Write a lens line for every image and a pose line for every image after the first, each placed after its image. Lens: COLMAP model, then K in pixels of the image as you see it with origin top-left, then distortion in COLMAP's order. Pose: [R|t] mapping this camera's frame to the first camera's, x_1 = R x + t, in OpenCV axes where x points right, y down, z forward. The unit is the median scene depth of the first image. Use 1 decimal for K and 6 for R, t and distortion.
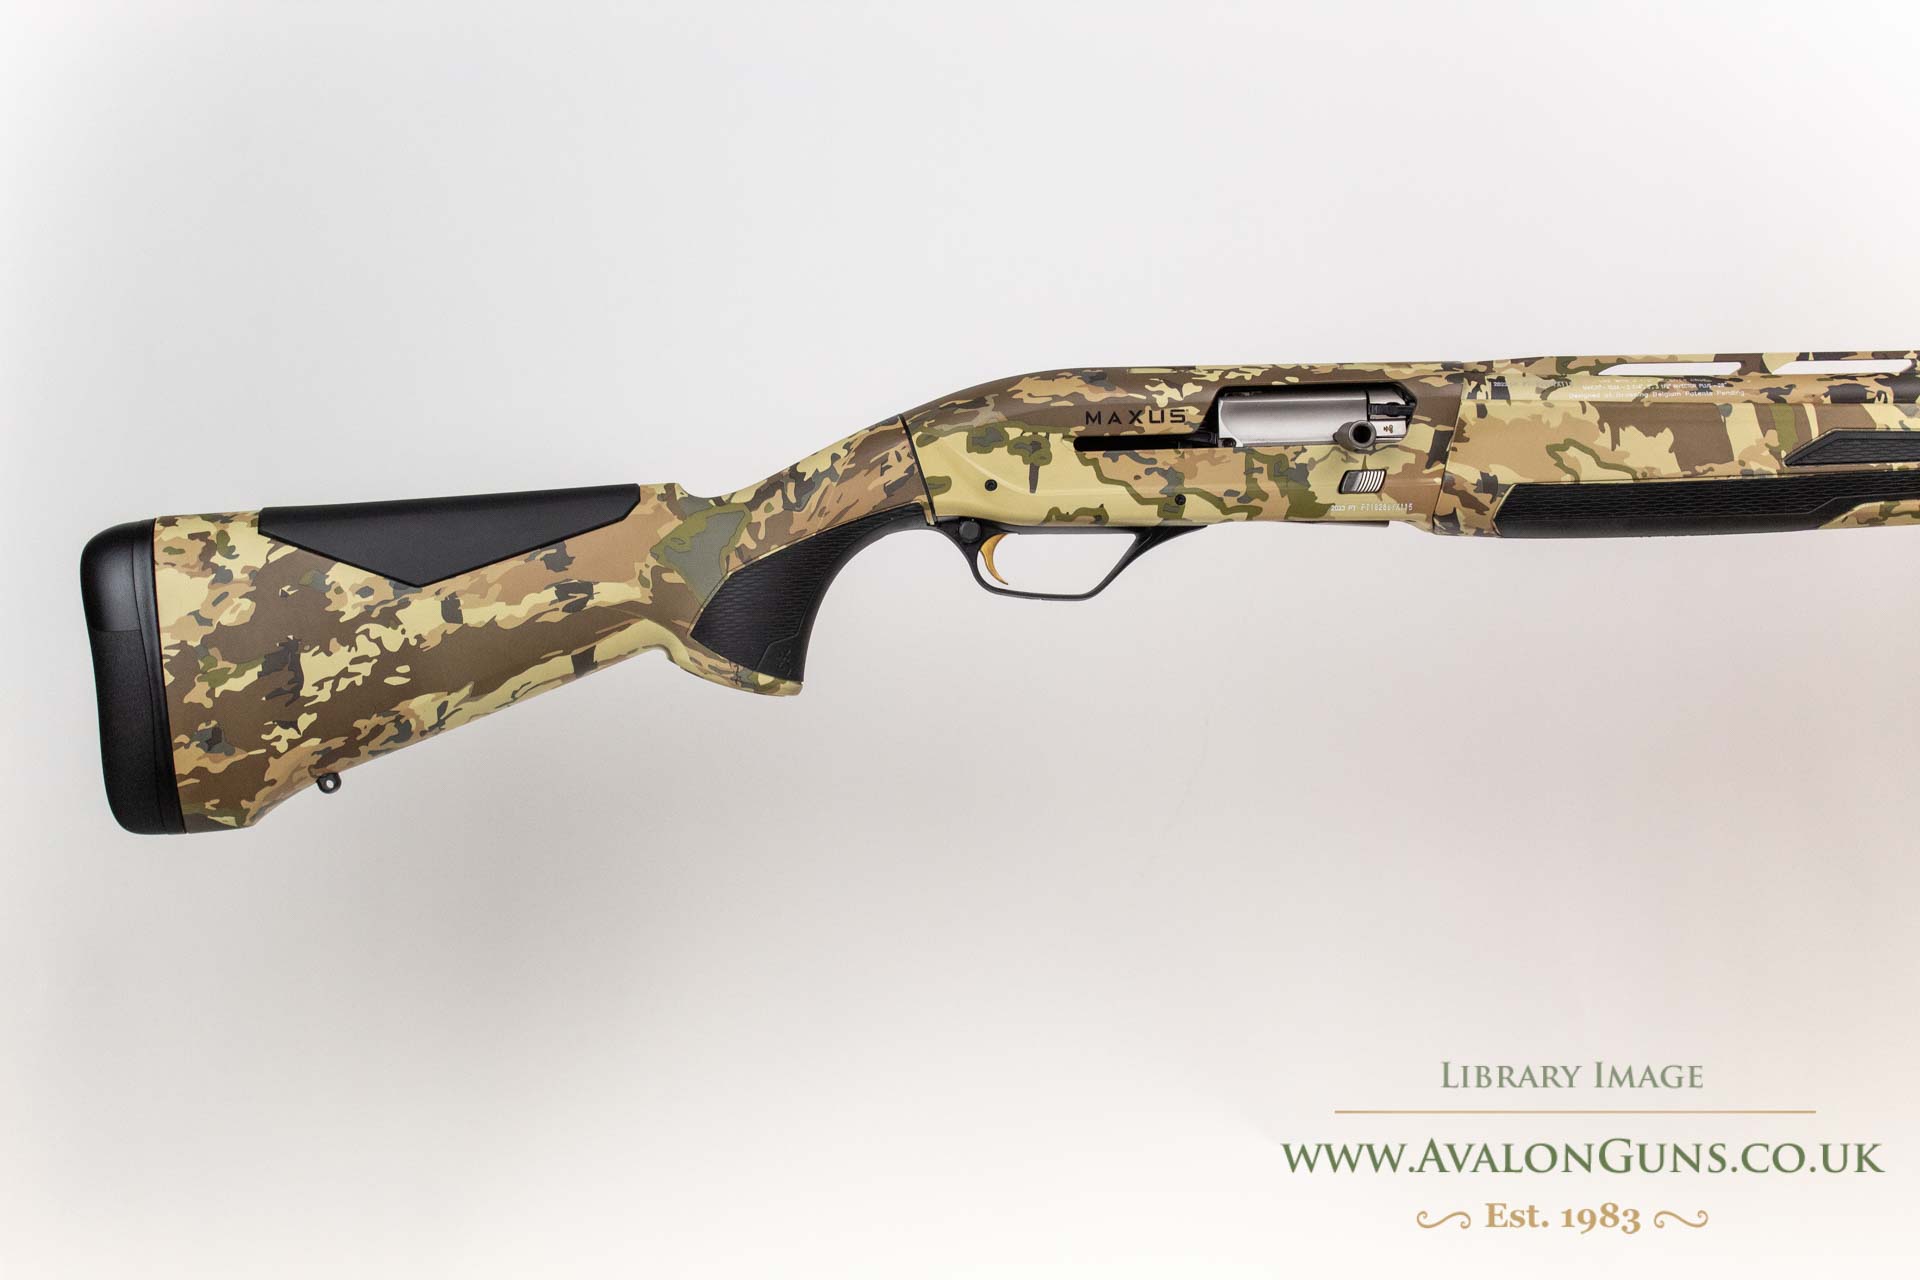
lens RADIAL K [[3086.6, 0, 960.0], [0, 3086.6, 640.0], [0, 0, 1]] dist [-0.016927, 0.167702]
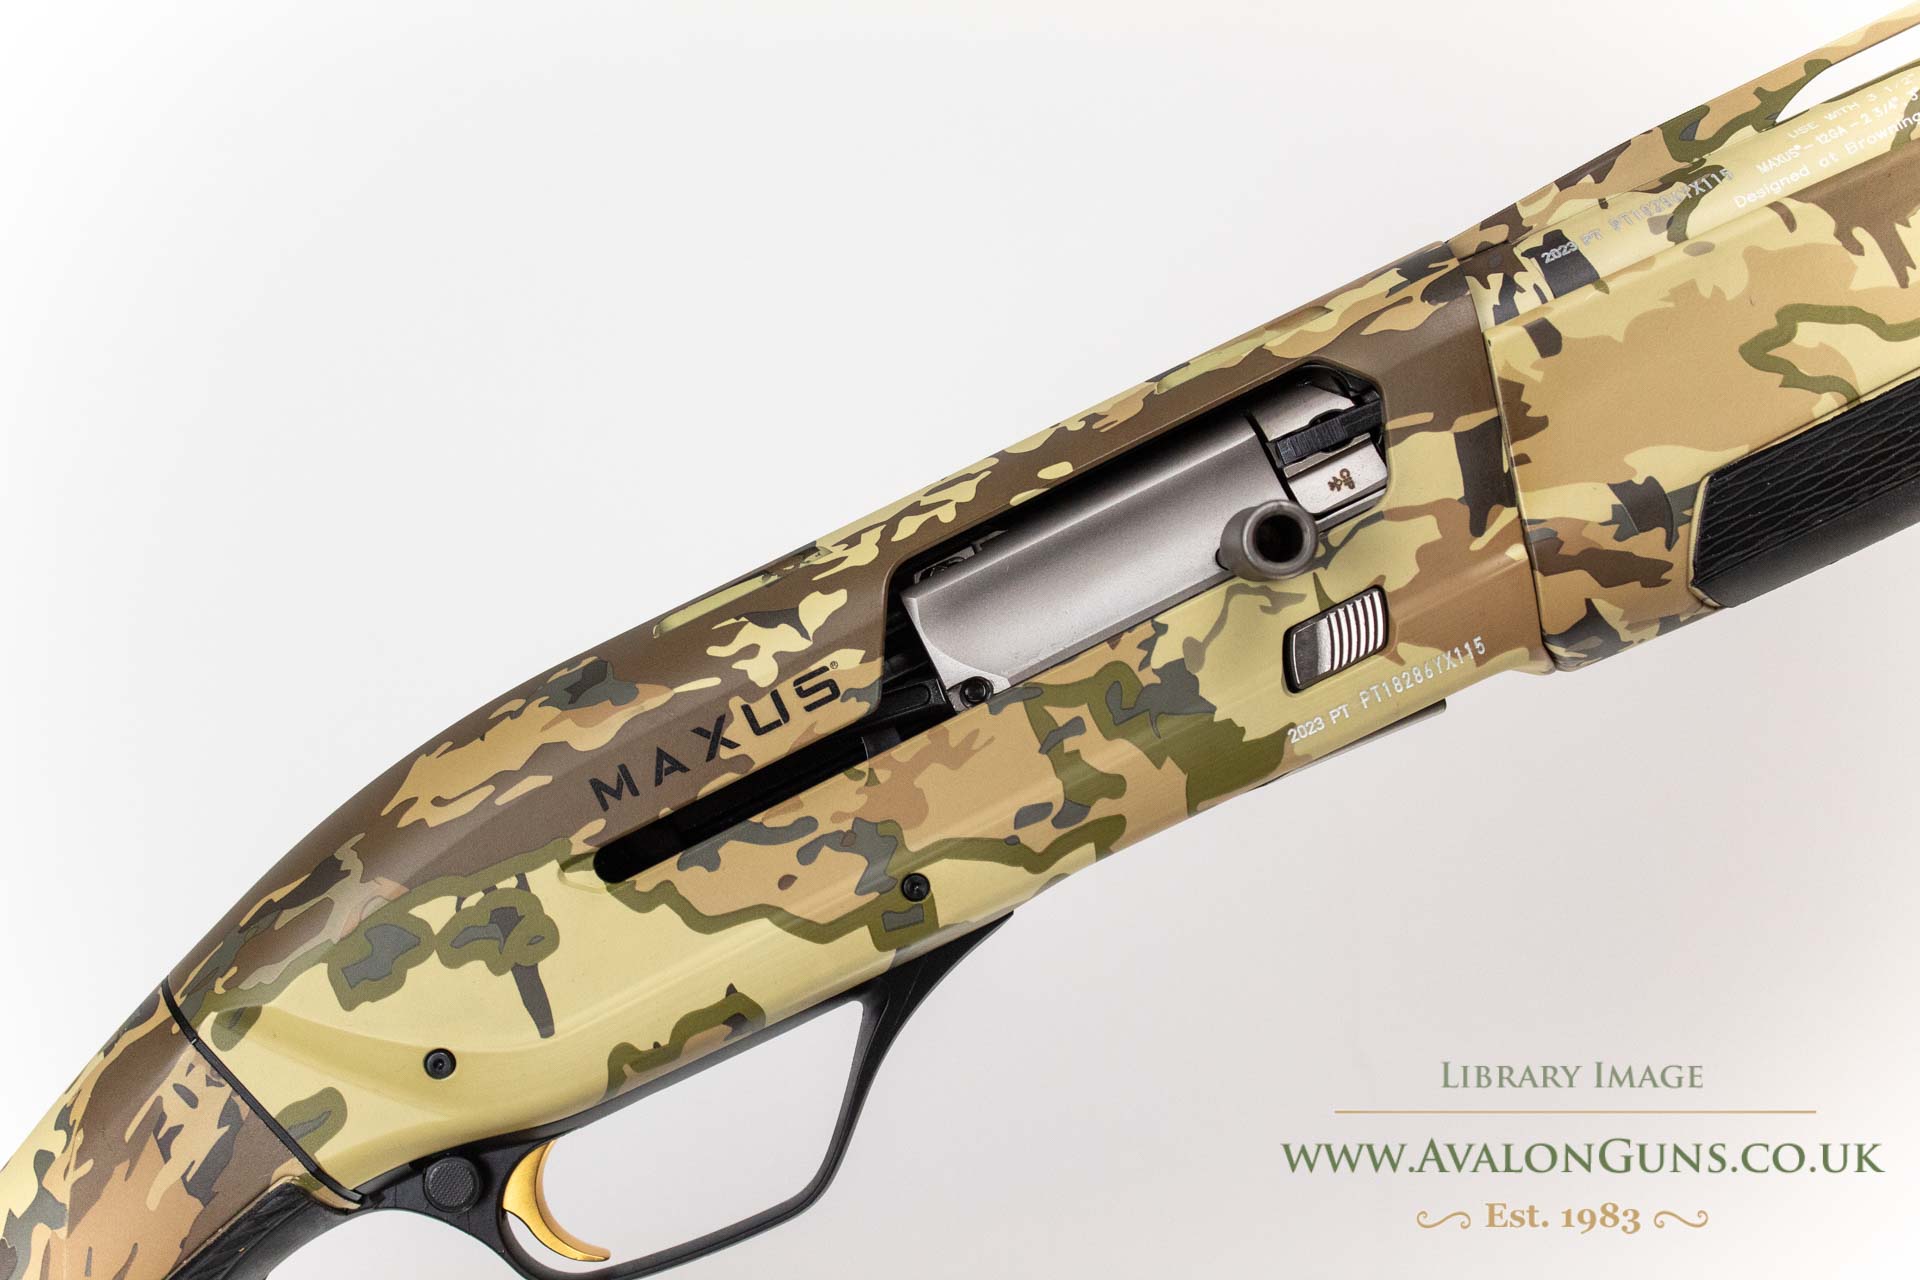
lens RADIAL K [[3086.6, 0, 960.0], [0, 3086.6, 640.0], [0, 0, 1]] dist [-0.016927, 0.167702]
pose [[0.909153, -0.415025, -0.034578, 0.101735], [0.414482, 0.909793, -0.021966, -0.062196], [0.040576, 0.005639, 0.999161, 0.620780]]
